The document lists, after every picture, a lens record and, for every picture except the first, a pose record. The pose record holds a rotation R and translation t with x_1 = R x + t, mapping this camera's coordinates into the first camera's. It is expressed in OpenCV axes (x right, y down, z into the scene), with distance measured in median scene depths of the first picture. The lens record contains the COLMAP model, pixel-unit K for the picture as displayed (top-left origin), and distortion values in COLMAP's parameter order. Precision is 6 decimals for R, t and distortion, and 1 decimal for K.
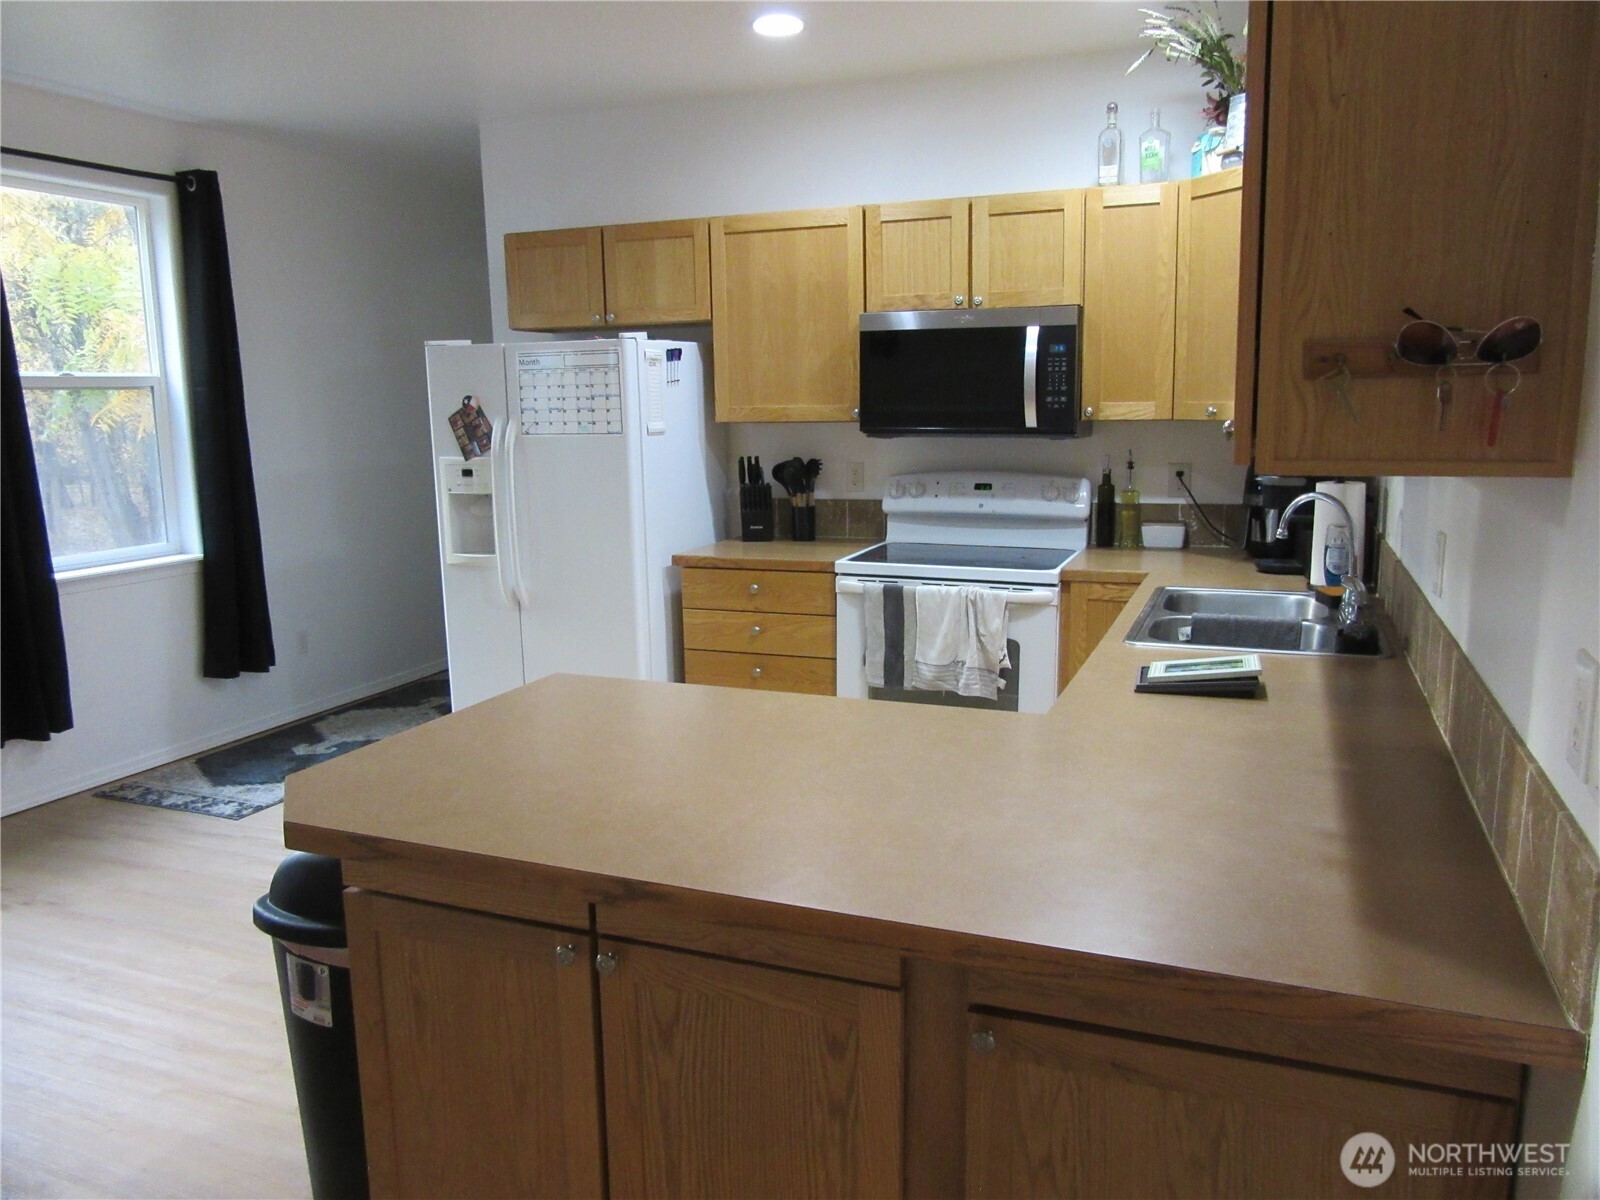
lens RADIAL K [[1180.9, 0, 800.0], [0, 1180.9, 600.0], [0, 0, 1]] dist [-0.045079, 0.006937]
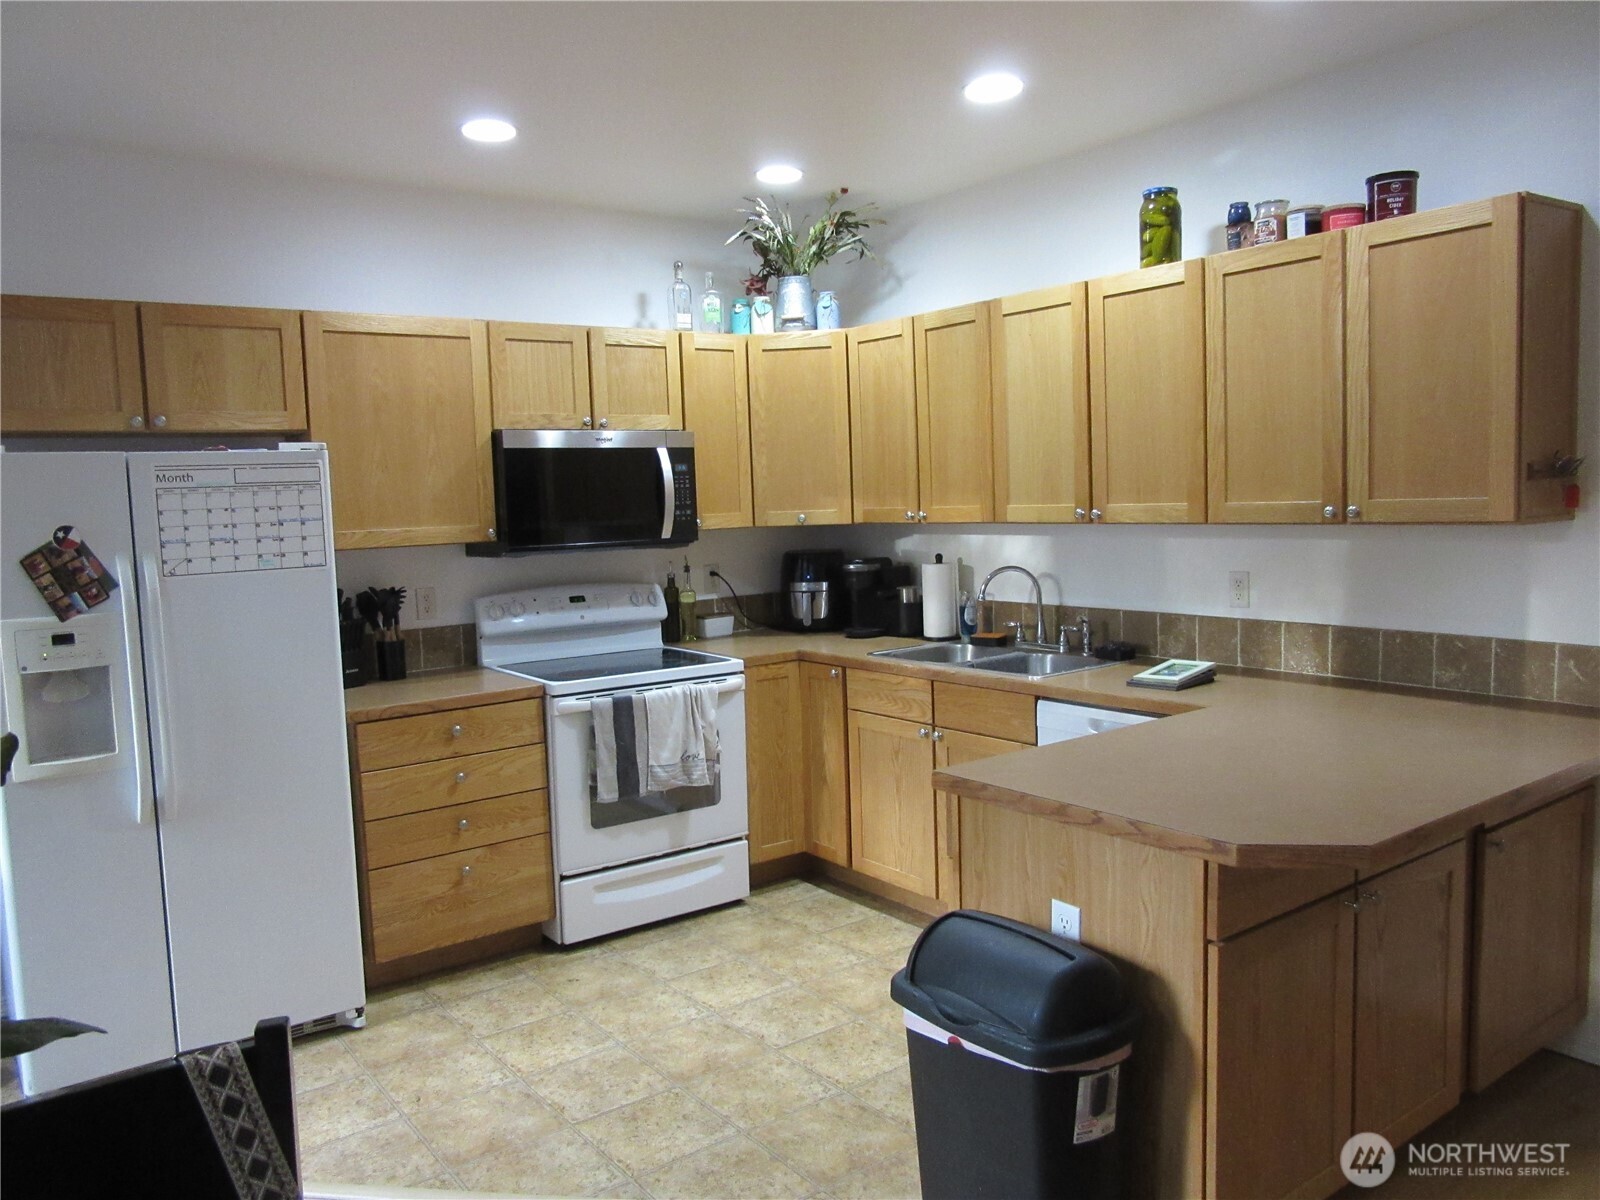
lens RADIAL K [[1180.9, 0, 800.0], [0, 1180.9, 600.0], [0, 0, 1]] dist [-0.045079, 0.006937]
pose [[0.527835, -0.080967, 0.845479, -0.689809], [0.168931, 0.985566, -0.011081, -0.057110], [-0.832377, 0.148677, 0.533894, 0.320132]]
